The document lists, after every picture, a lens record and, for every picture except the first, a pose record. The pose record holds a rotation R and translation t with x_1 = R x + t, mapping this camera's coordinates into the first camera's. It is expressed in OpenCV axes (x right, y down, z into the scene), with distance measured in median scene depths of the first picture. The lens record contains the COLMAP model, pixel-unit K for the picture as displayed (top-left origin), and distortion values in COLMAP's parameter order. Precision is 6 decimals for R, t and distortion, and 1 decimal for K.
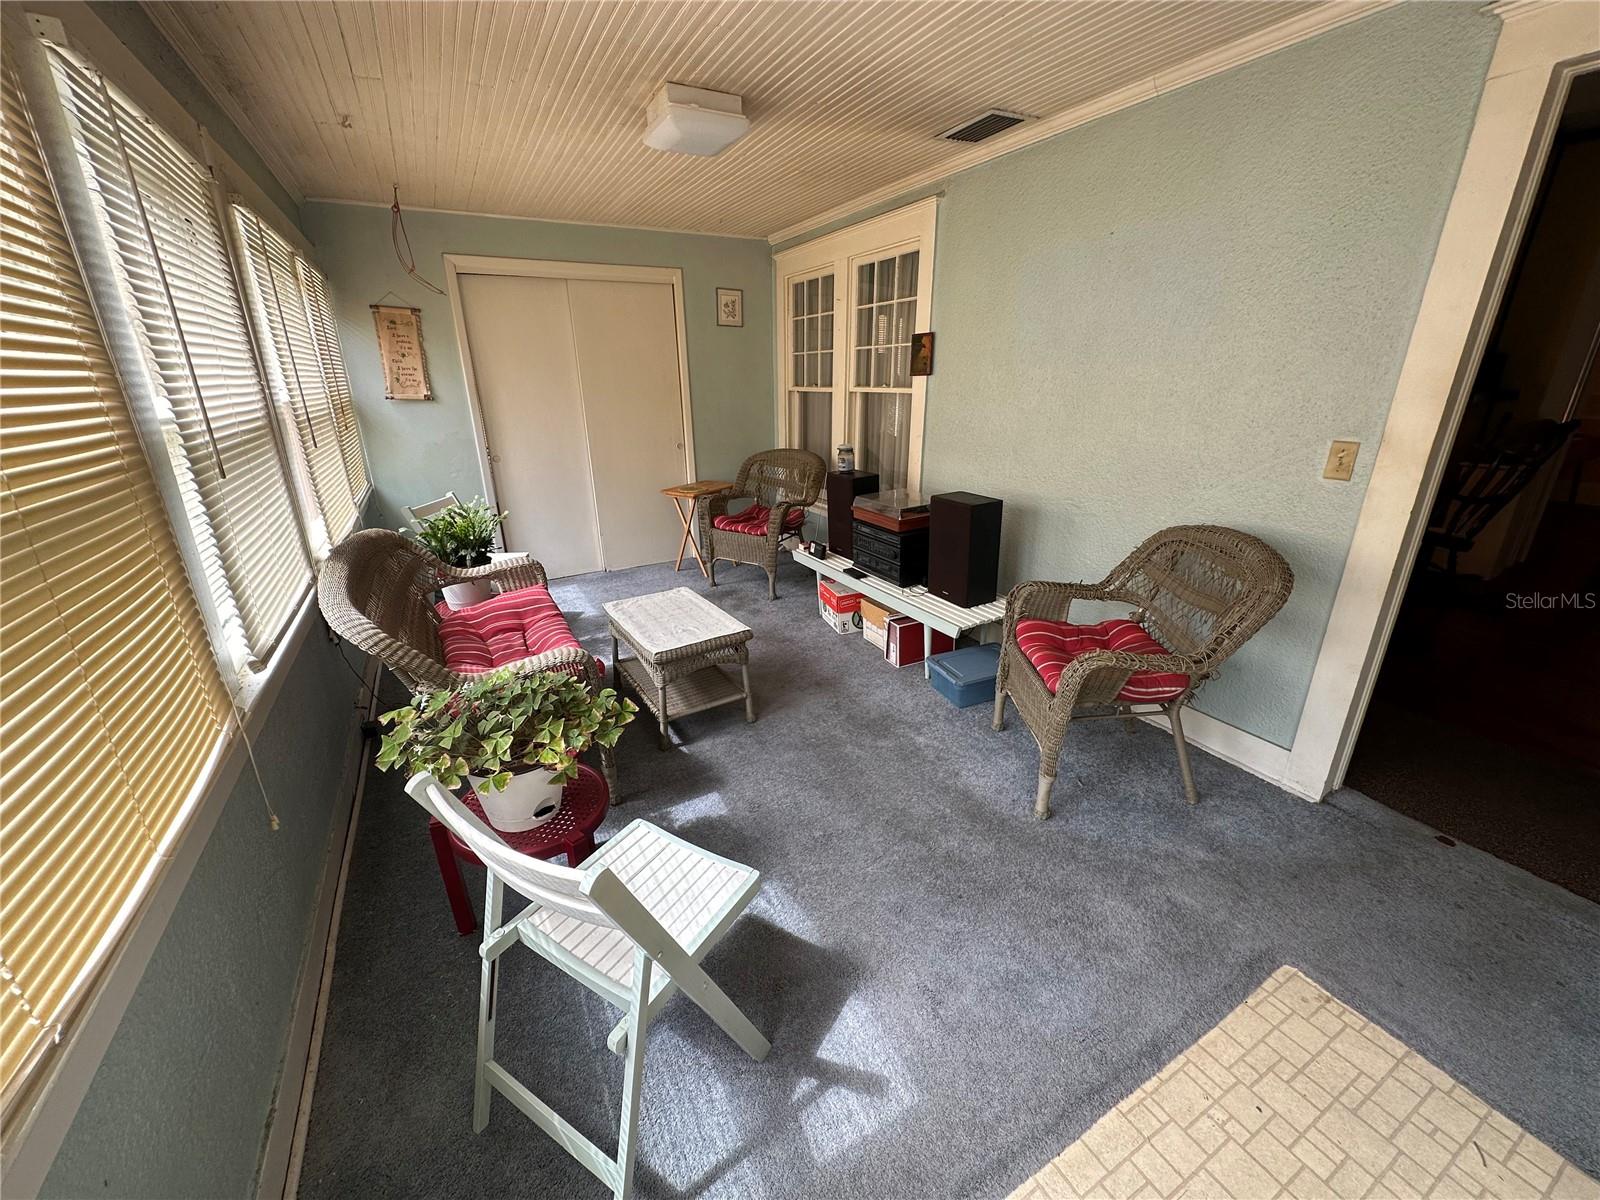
lens RADIAL K [[639.0, 0, 797.9], [0, 639.0, 597.4], [0, 0, 1]] dist [-0.003221, 0.001171]
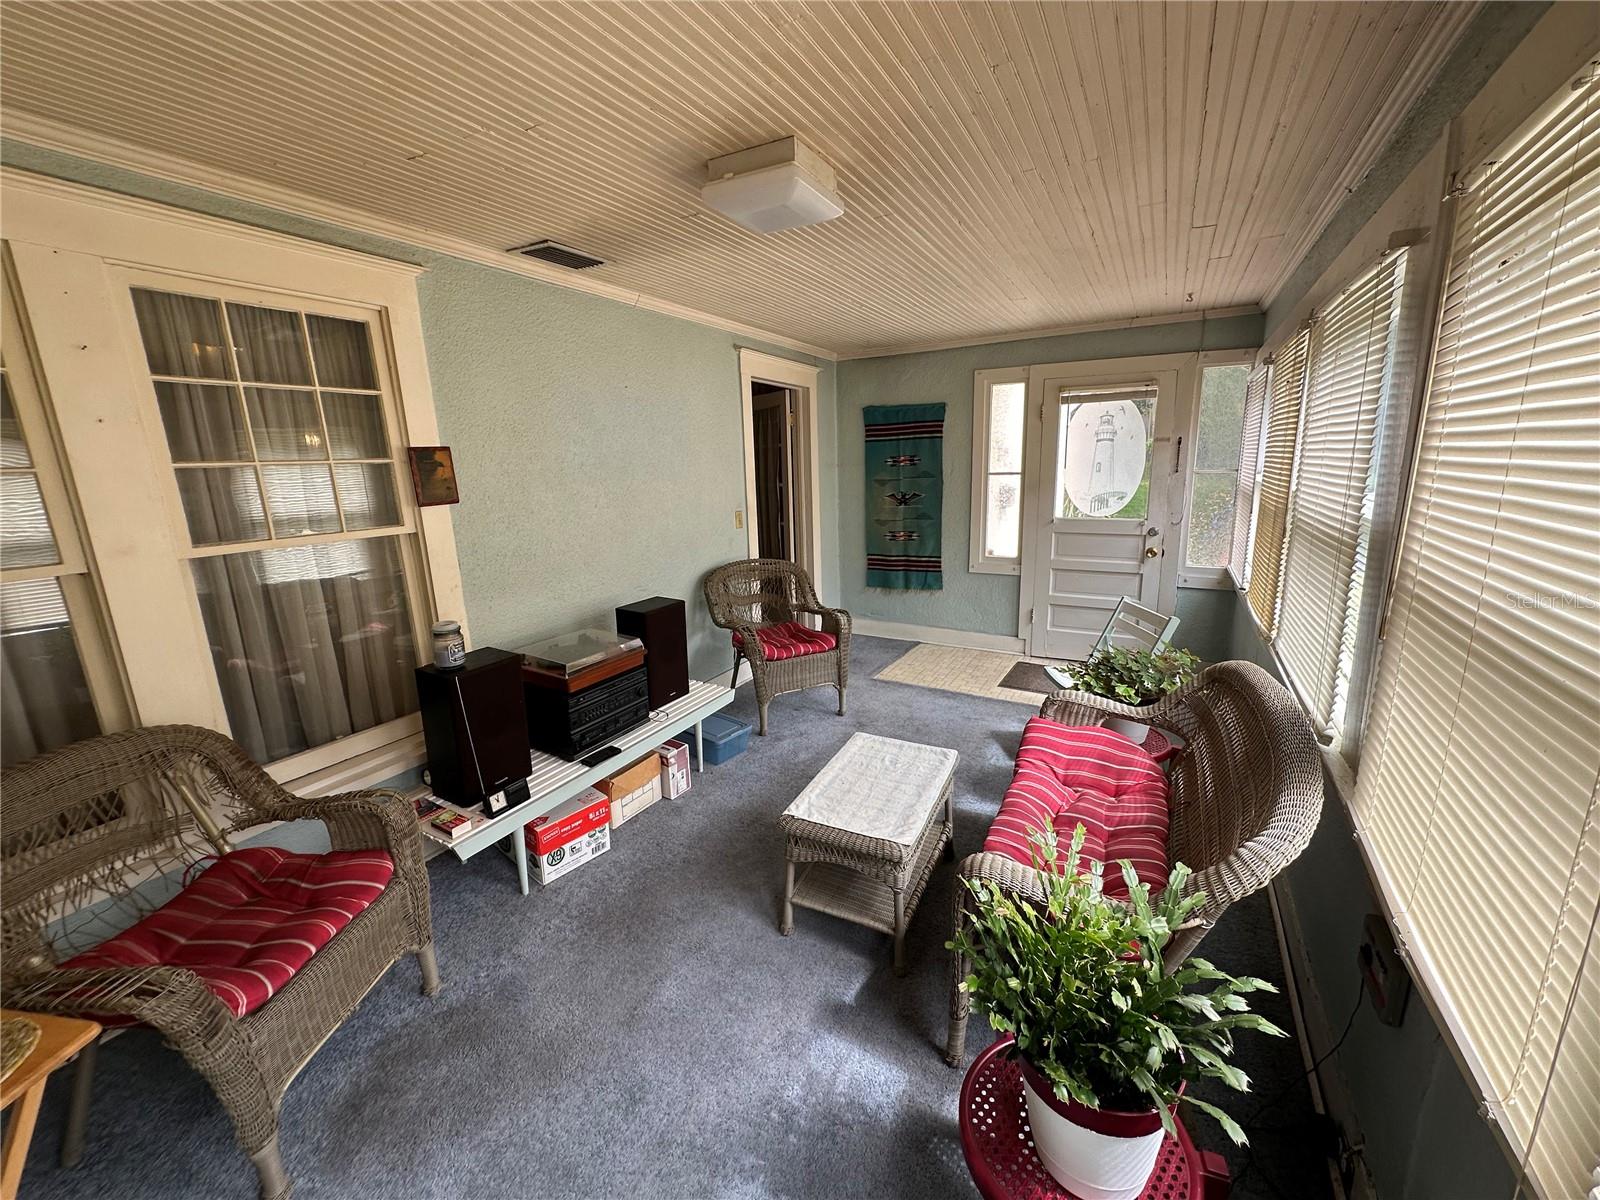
lens RADIAL K [[639.0, 0, 800.9], [0, 639.0, 603.0], [0, 0, 1]] dist [-0.003221, 0.001171]
pose [[-0.533240, -0.159619, 0.830769, -0.626527], [0.314925, 0.874000, 0.370063, -0.397692], [-0.785161, 0.458962, -0.415783, 1.056096]]
